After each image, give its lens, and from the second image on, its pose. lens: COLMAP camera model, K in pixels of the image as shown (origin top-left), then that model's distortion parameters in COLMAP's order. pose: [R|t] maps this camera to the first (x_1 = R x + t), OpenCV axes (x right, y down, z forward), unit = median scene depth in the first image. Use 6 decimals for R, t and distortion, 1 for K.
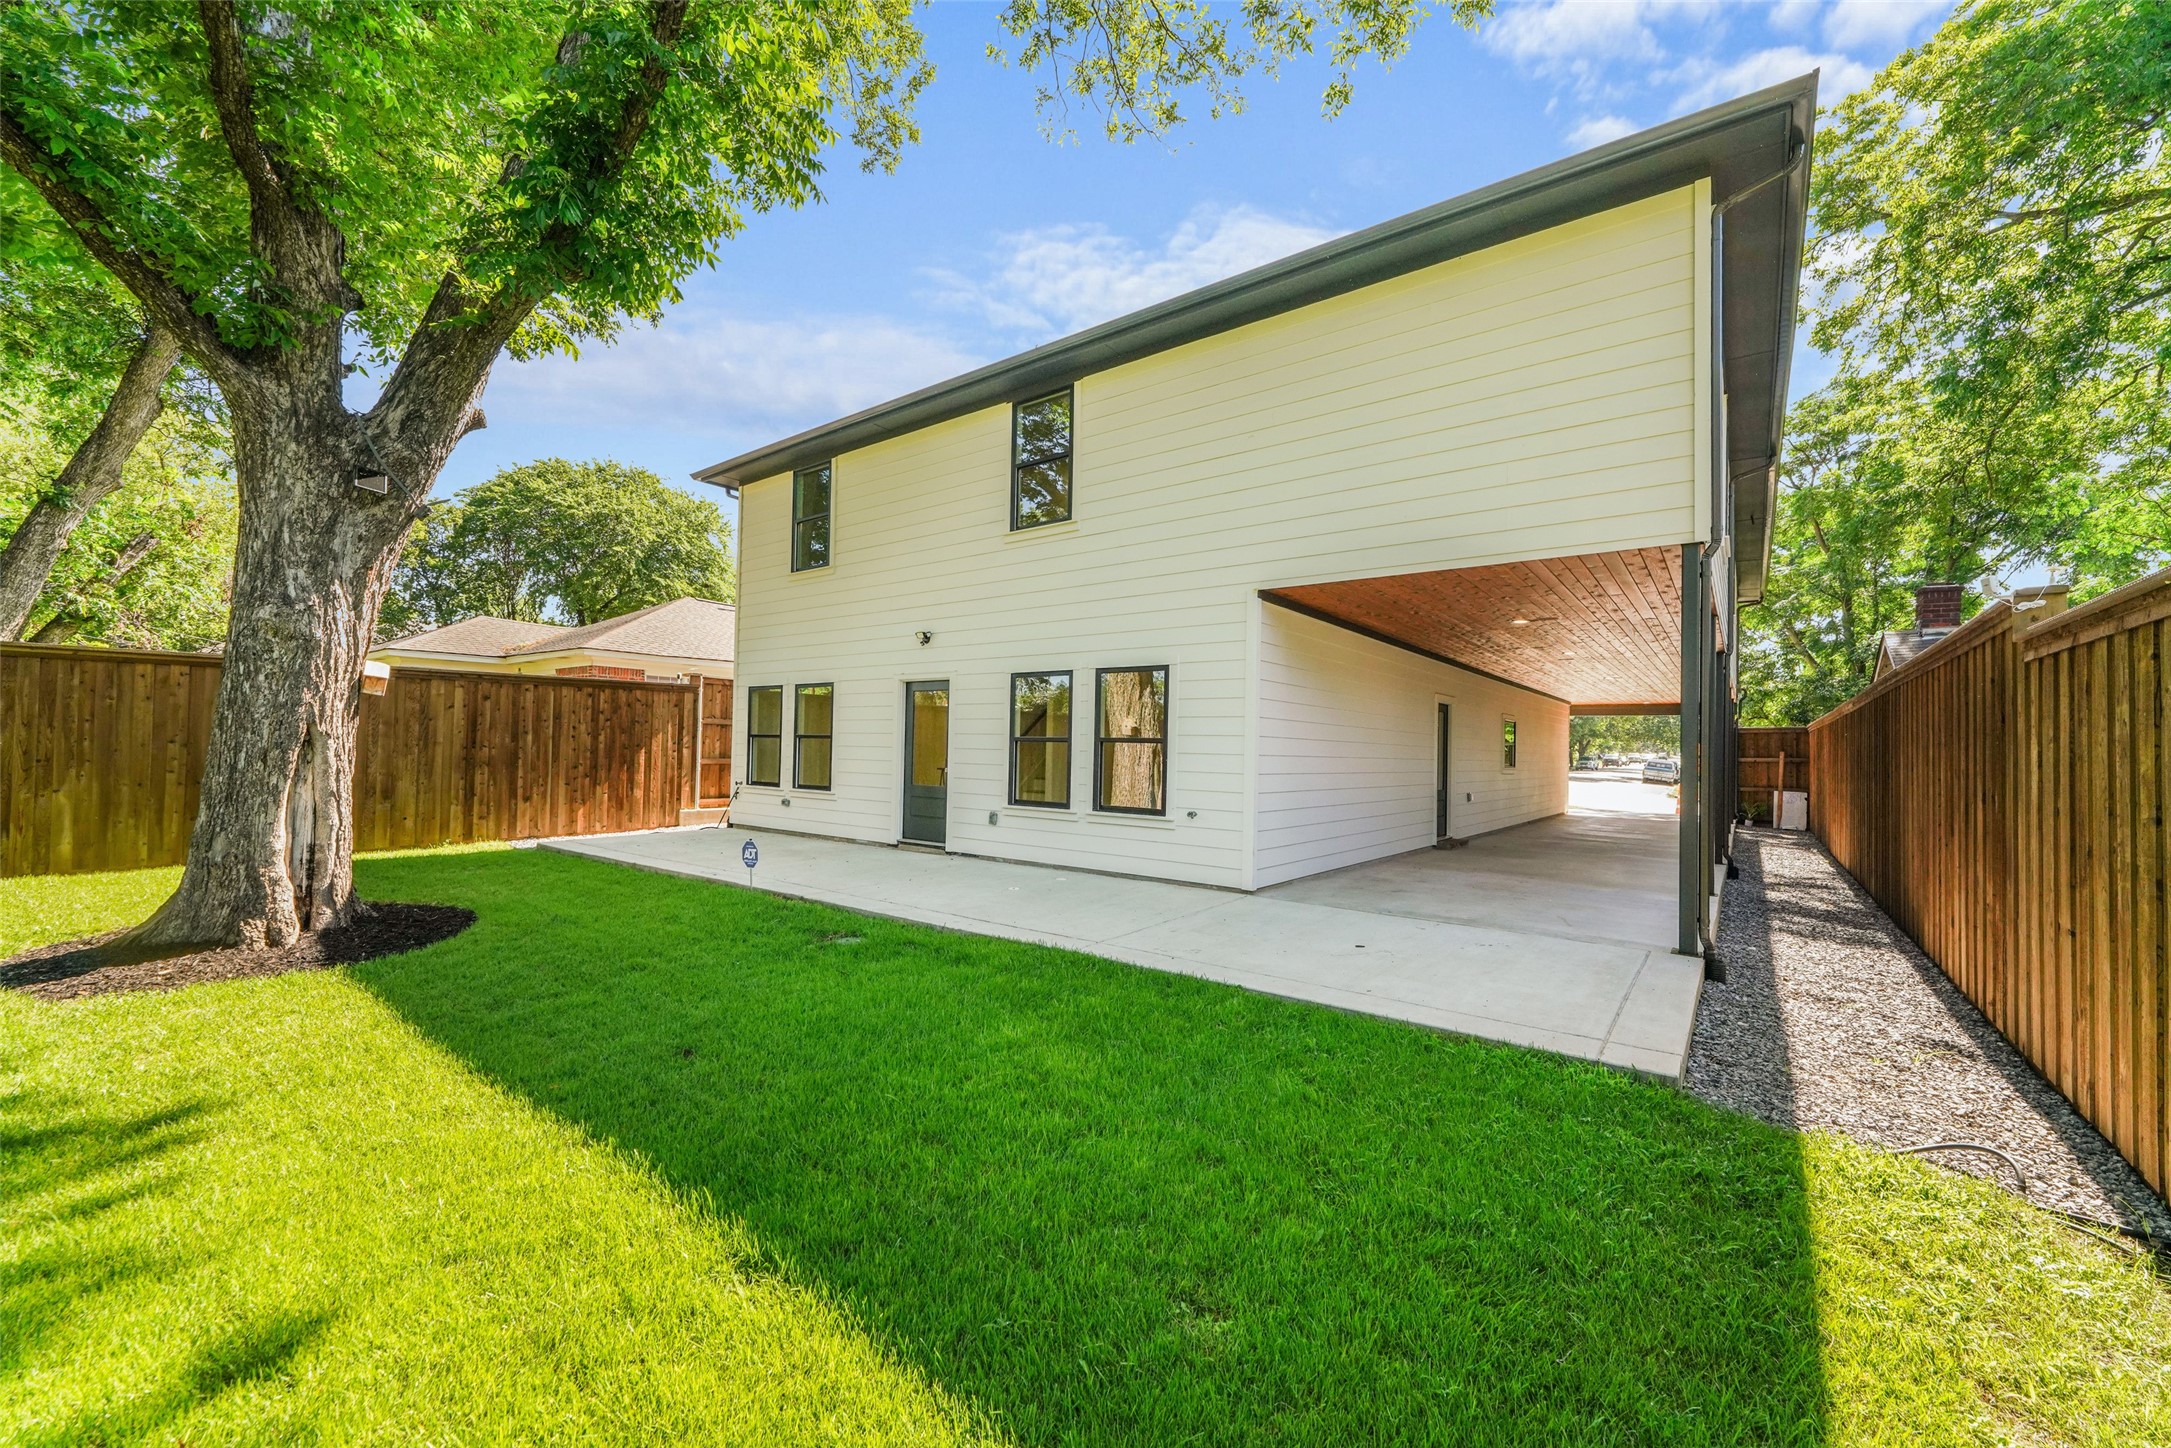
lens RADIAL K [[858.3, 0, 1069.5], [0, 858.3, 731.0], [0, 0, 1]] dist [0.001885, -0.000527]
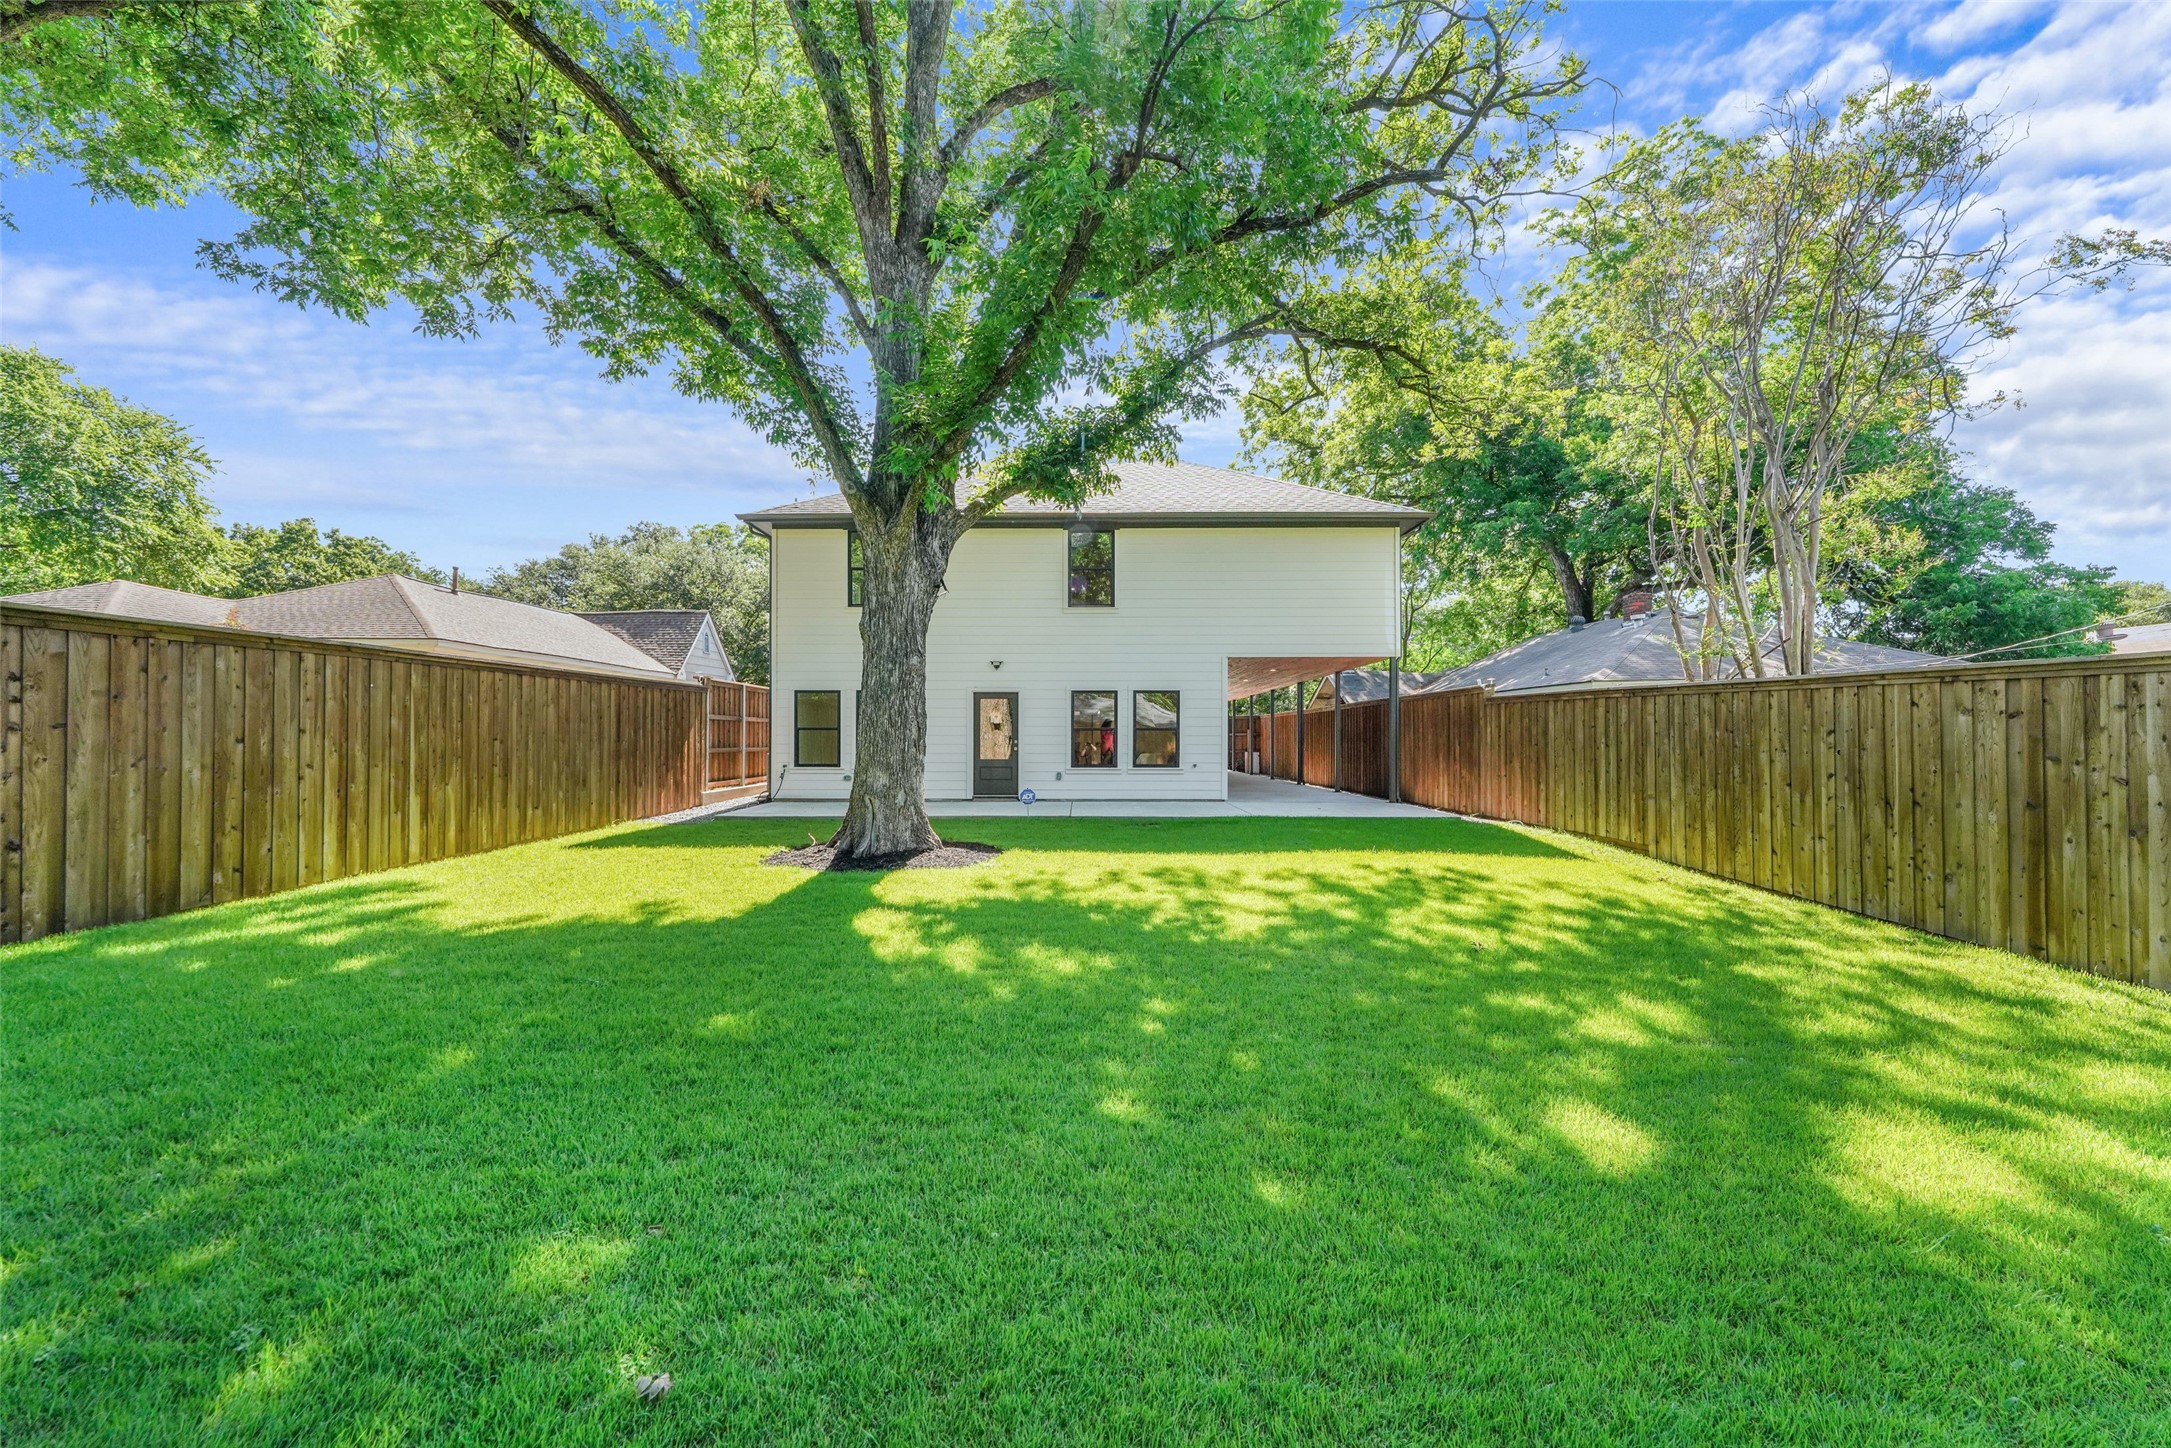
lens RADIAL K [[858.3, 0, 1069.5], [0, 858.3, 731.0], [0, 0, 1]] dist [0.001885, -0.000527]
pose [[0.794863, -0.013014, 0.606649, -1.093294], [0.001898, 0.999818, 0.018963, -0.018856], [-0.606786, -0.013922, 0.794744, -0.350355]]
